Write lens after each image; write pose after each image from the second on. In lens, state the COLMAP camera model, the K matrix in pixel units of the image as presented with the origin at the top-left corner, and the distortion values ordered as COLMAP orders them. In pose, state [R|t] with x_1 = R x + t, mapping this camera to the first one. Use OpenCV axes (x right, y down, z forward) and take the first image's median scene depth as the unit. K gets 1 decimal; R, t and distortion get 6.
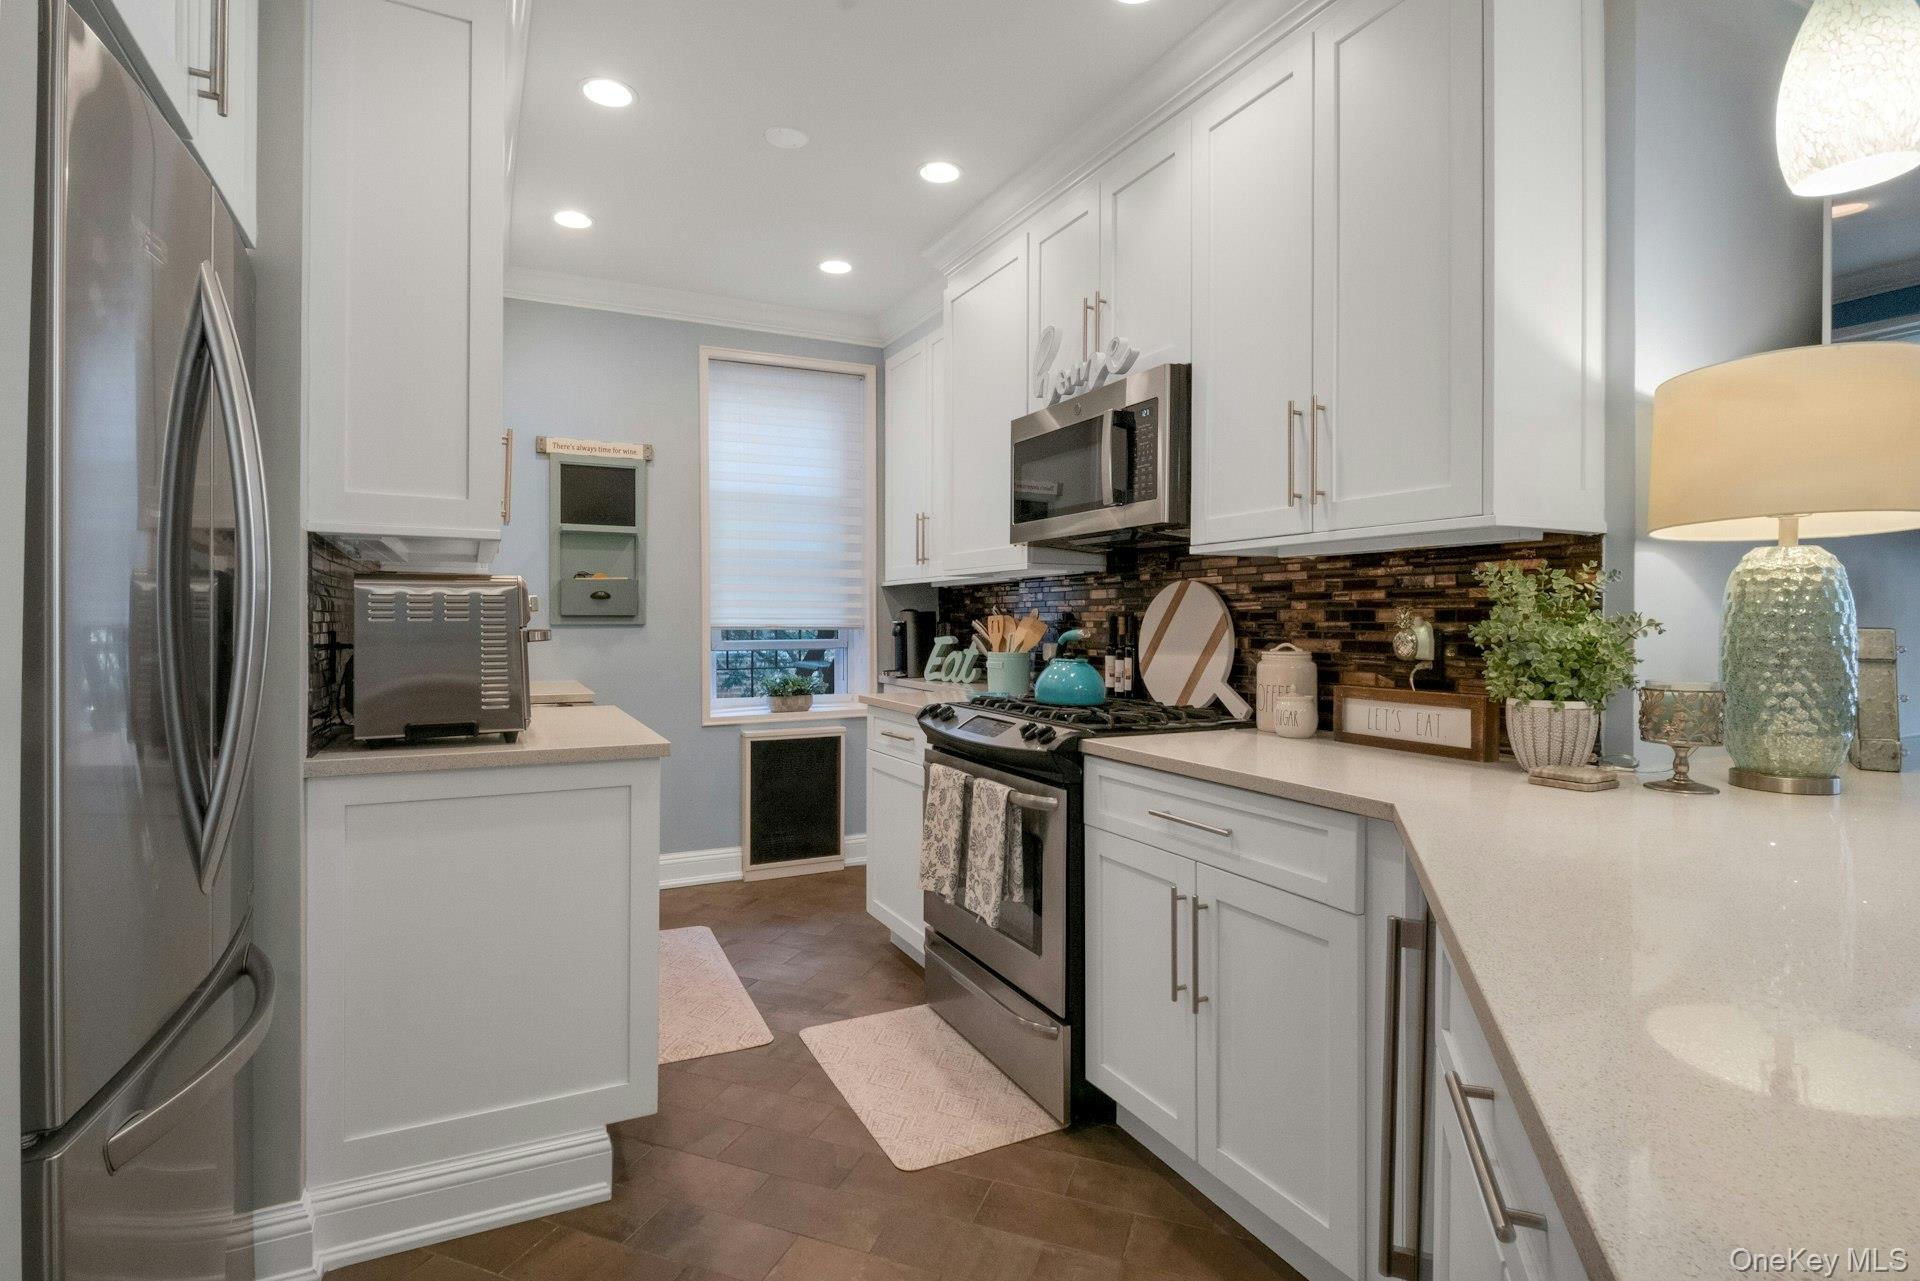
lens RADIAL K [[940.2, 0, 956.5], [0, 940.2, 625.8], [0, 0, 1]] dist [0.000123, -0.006404]
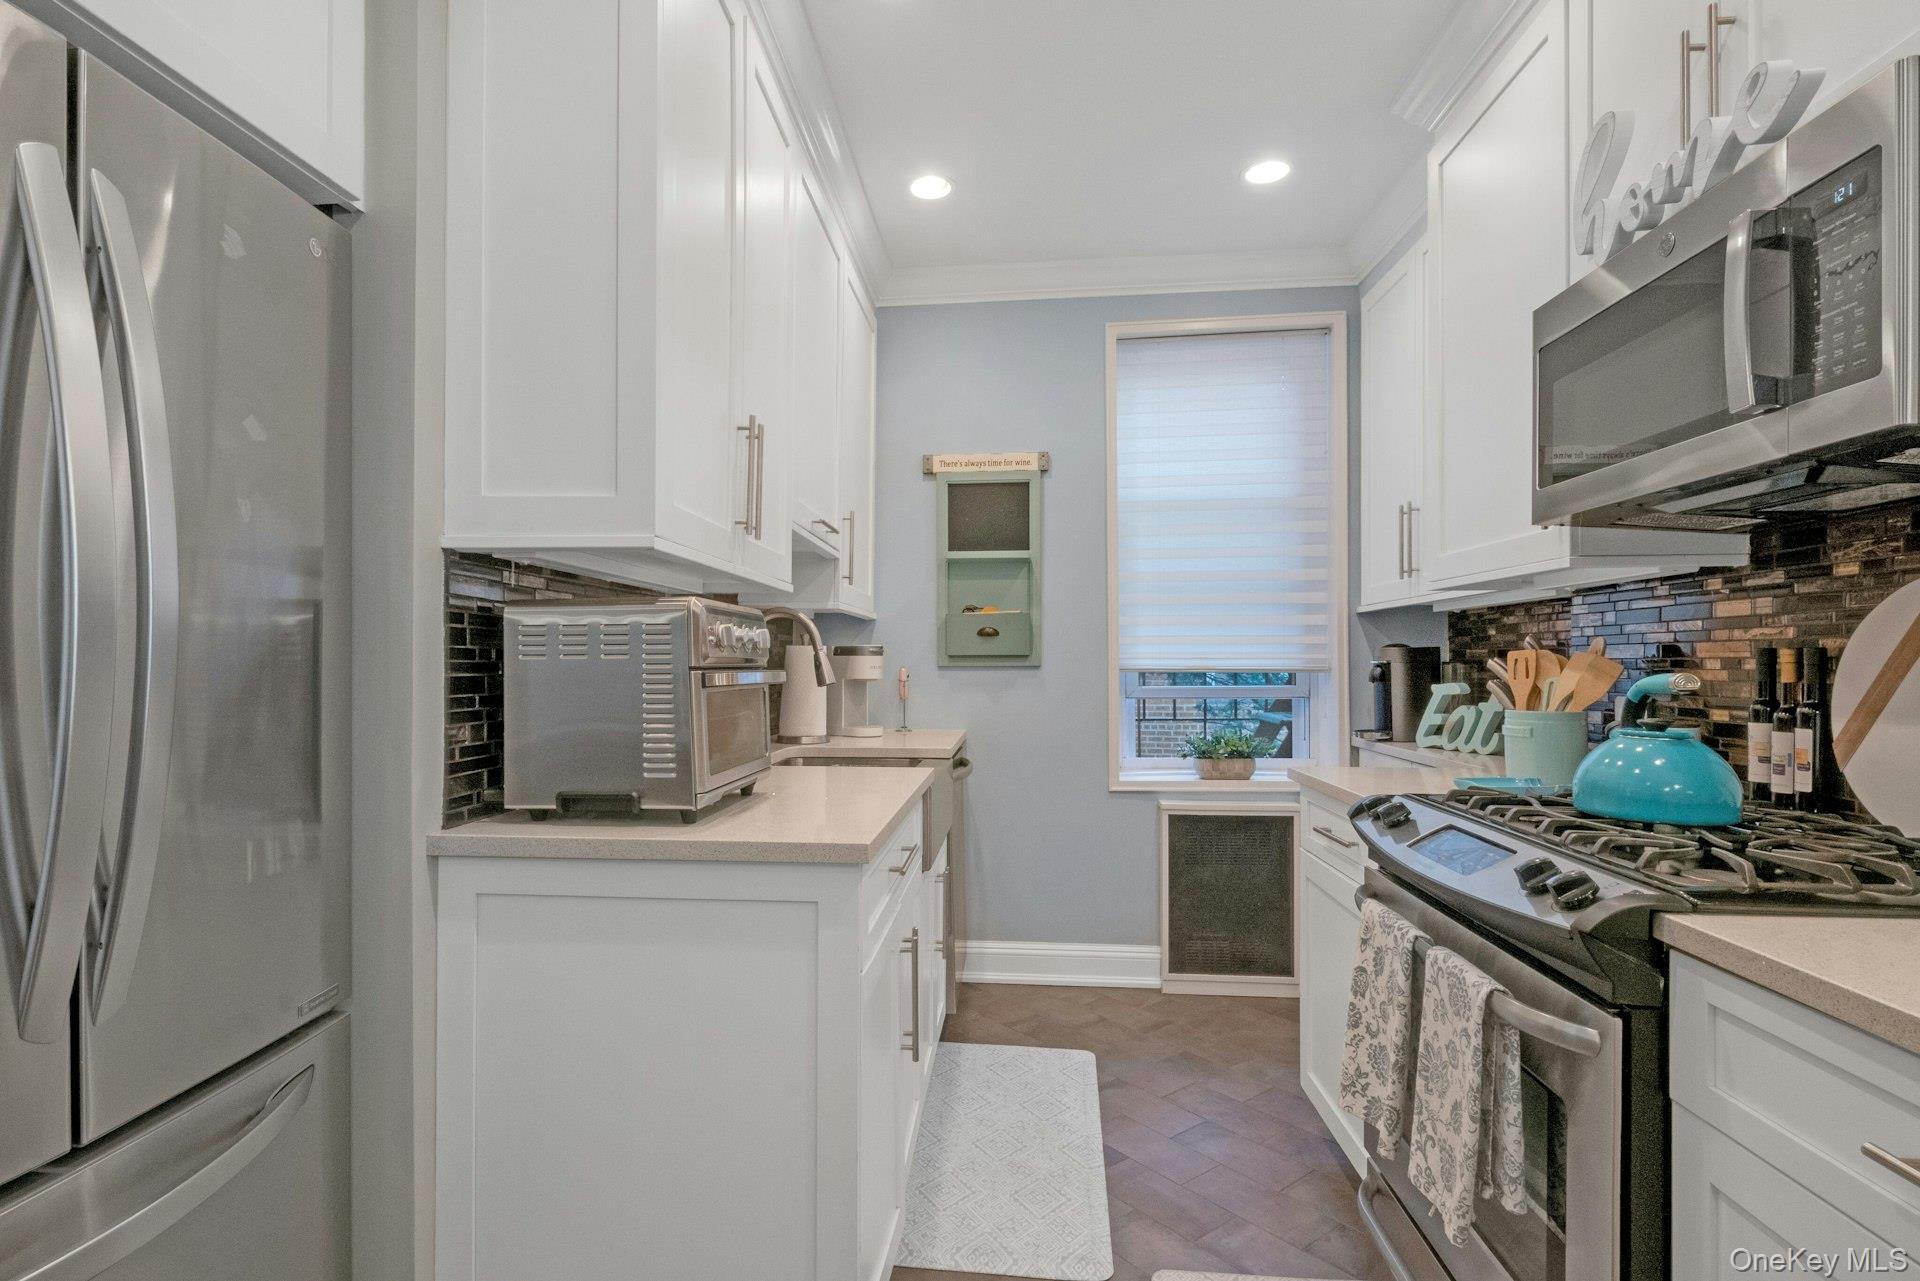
lens RADIAL K [[940.2, 0, 946.4], [0, 940.2, 661.1], [0, 0, 1]] dist [0.000123, -0.006404]
pose [[0.842866, -0.004300, -0.538106, 0.059103], [-0.000553, 0.999961, -0.008856, 0.001873], [0.538123, 0.007762, 0.842831, 0.298167]]
